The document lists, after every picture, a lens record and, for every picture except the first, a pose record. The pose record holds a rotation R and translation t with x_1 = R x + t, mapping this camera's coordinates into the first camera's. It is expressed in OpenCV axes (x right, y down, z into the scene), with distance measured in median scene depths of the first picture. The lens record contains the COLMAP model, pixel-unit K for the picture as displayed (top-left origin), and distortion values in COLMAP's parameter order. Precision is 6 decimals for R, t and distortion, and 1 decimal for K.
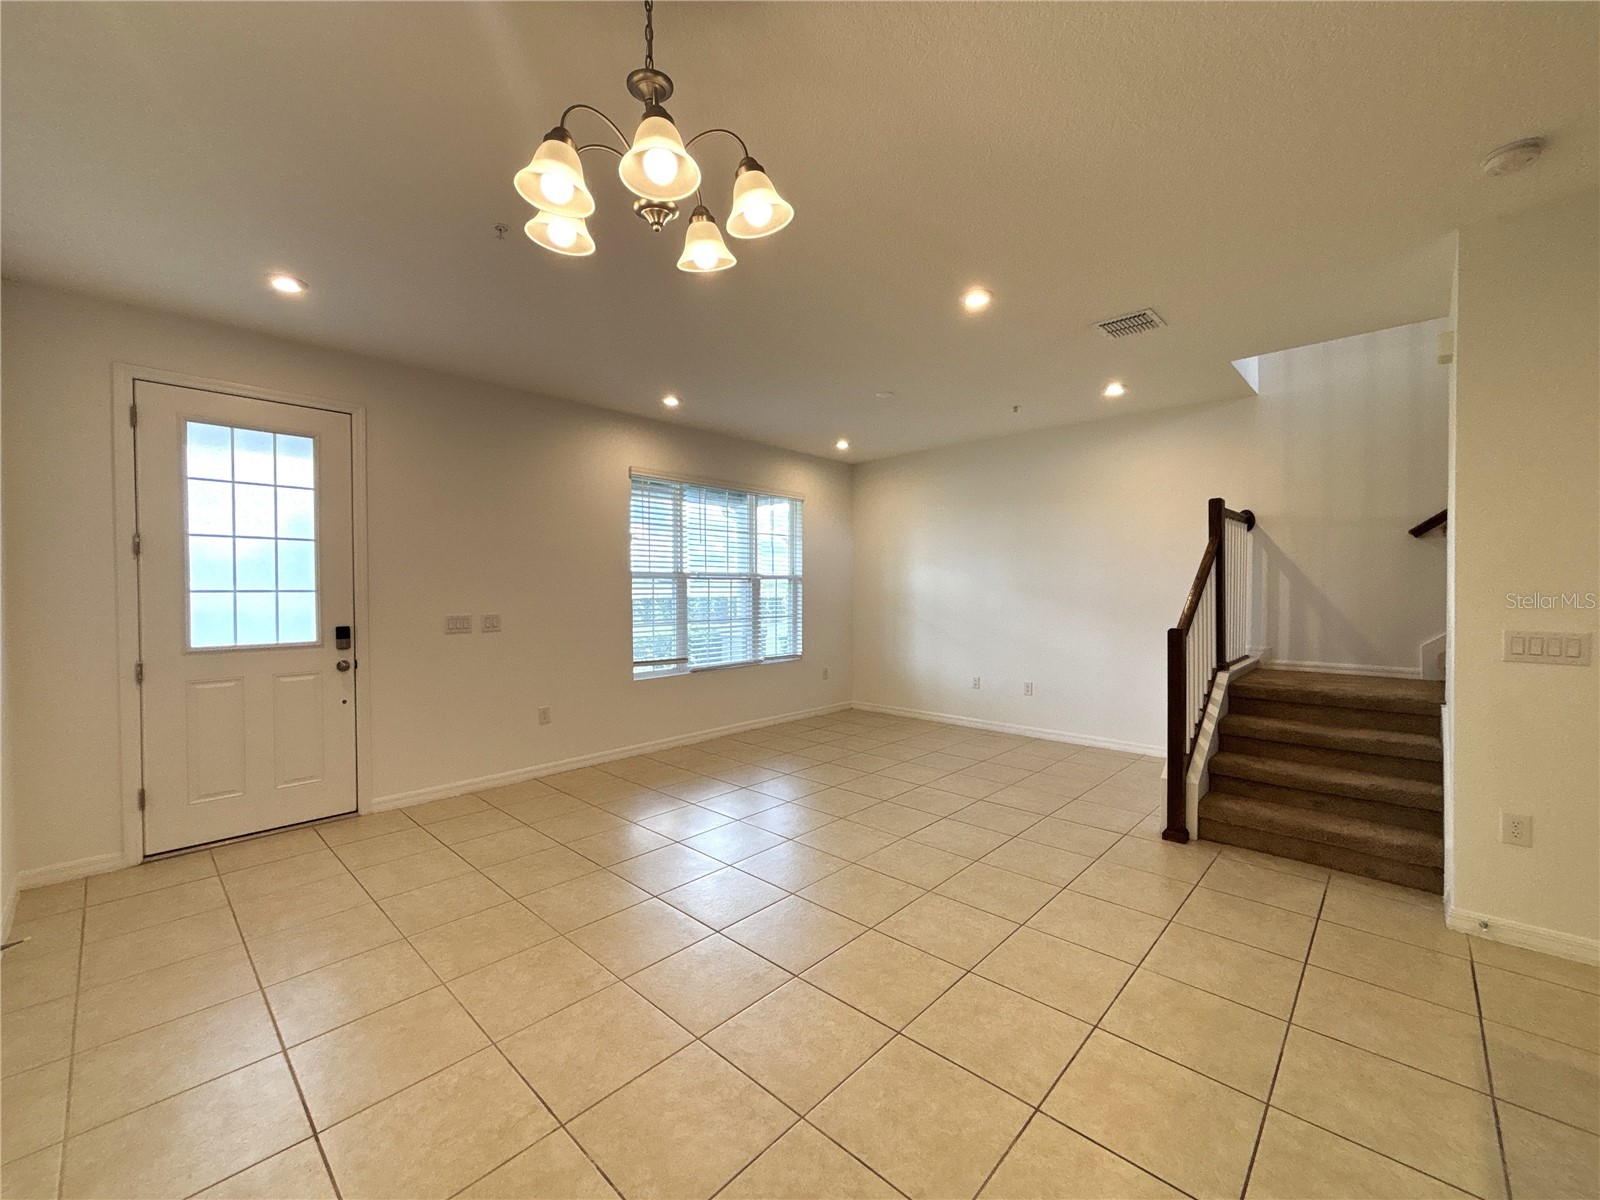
lens RADIAL K [[645.4, 0, 807.4], [0, 645.4, 593.8], [0, 0, 1]] dist [0.000294, 0.000130]
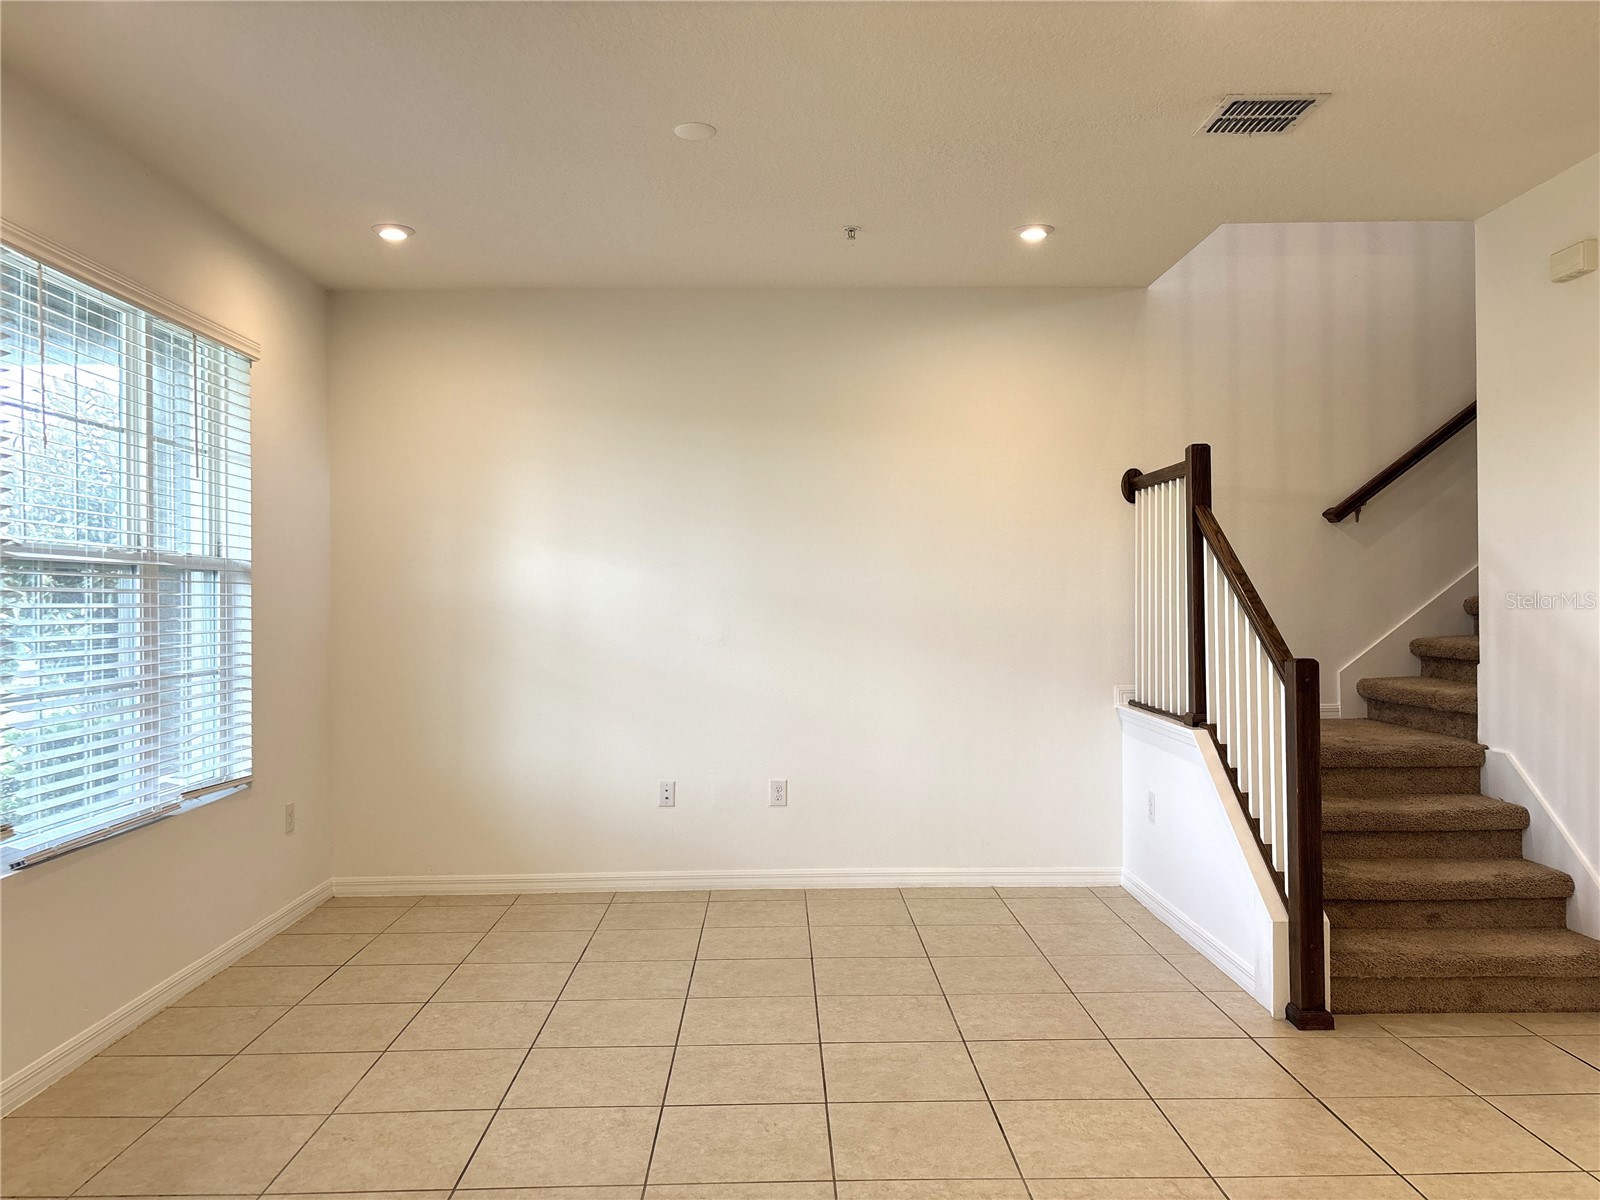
lens RADIAL K [[1210.7, 0, 798.8], [0, 1210.7, 603.7], [0, 0, 1]] dist [0.046604, -0.014387]
pose [[0.716147, -0.006884, 0.697916, -0.468577], [0.010833, 0.999941, -0.001254, -0.000502], [-0.697866, 0.008459, 0.716179, 0.475738]]
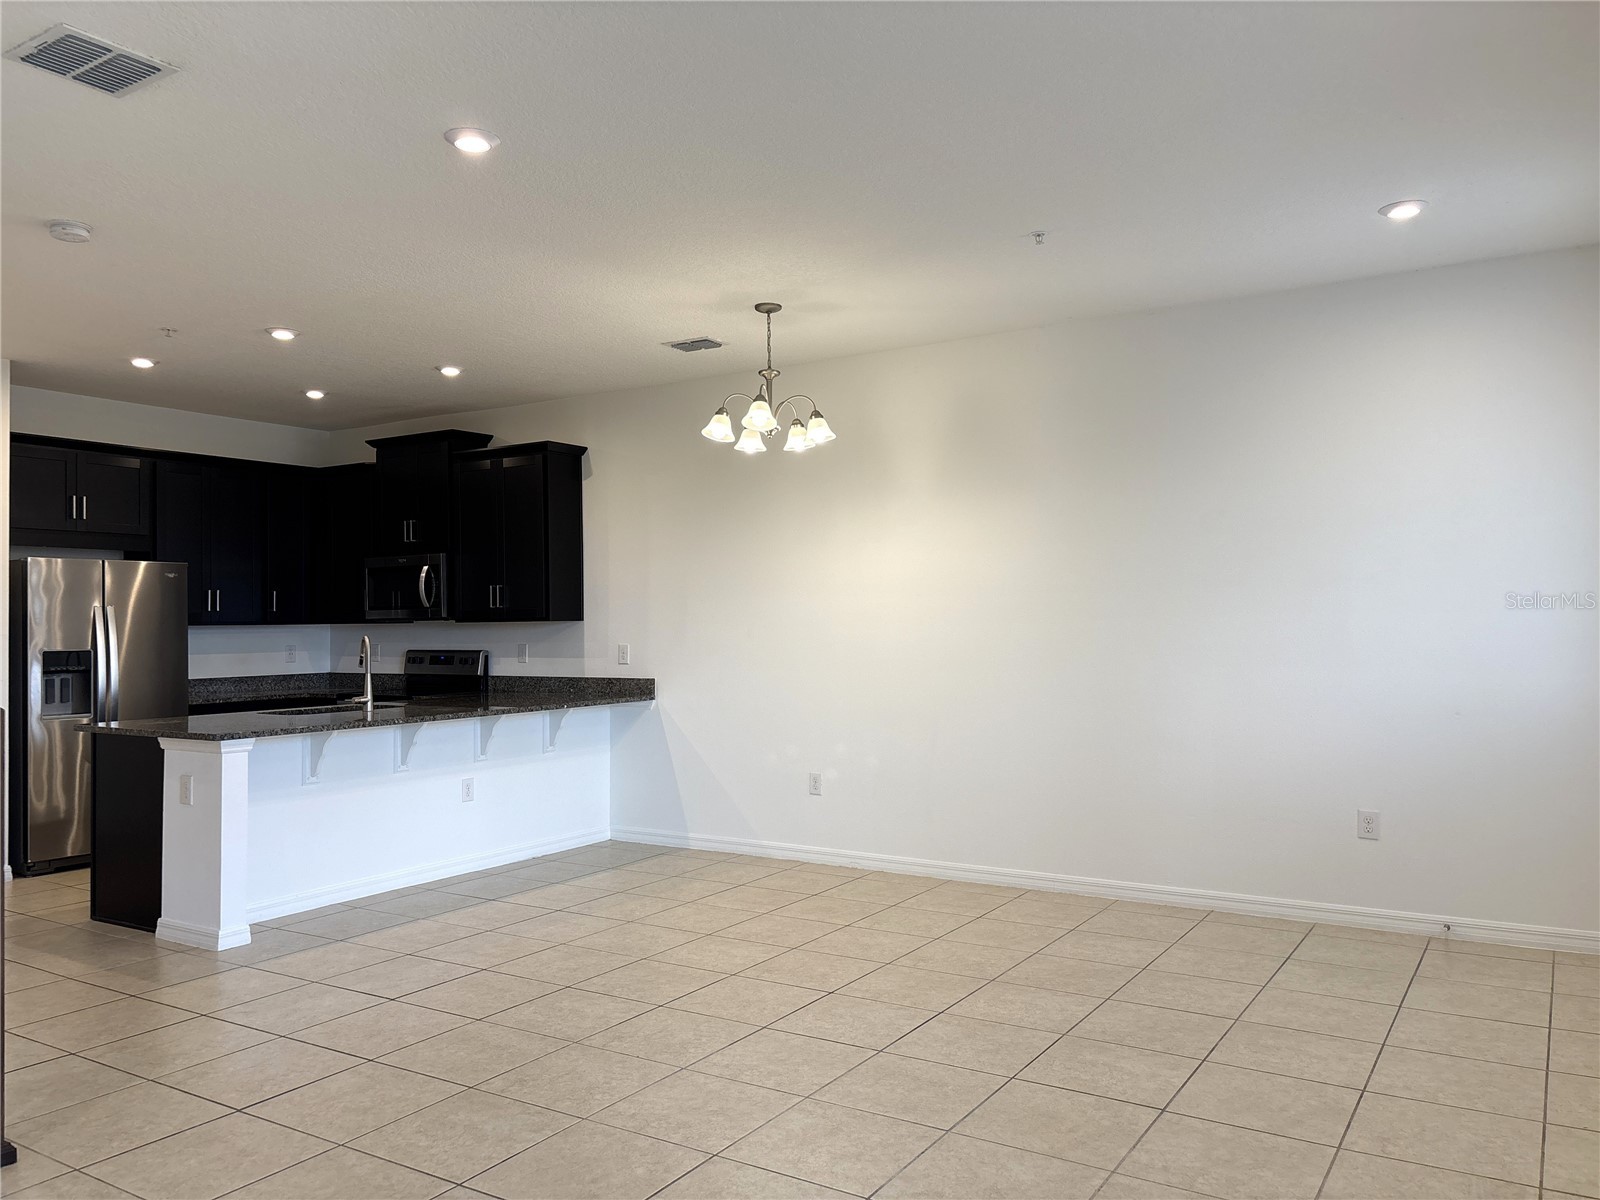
lens RADIAL K [[1210.7, 0, 799.3], [0, 1210.7, 599.9], [0, 0, 1]] dist [0.046604, -0.014387]
pose [[-0.982835, 0.011388, -0.184133, 0.141271], [0.014355, 0.999788, -0.014791, -0.000828], [0.183926, -0.017180, -0.982790, 1.773686]]
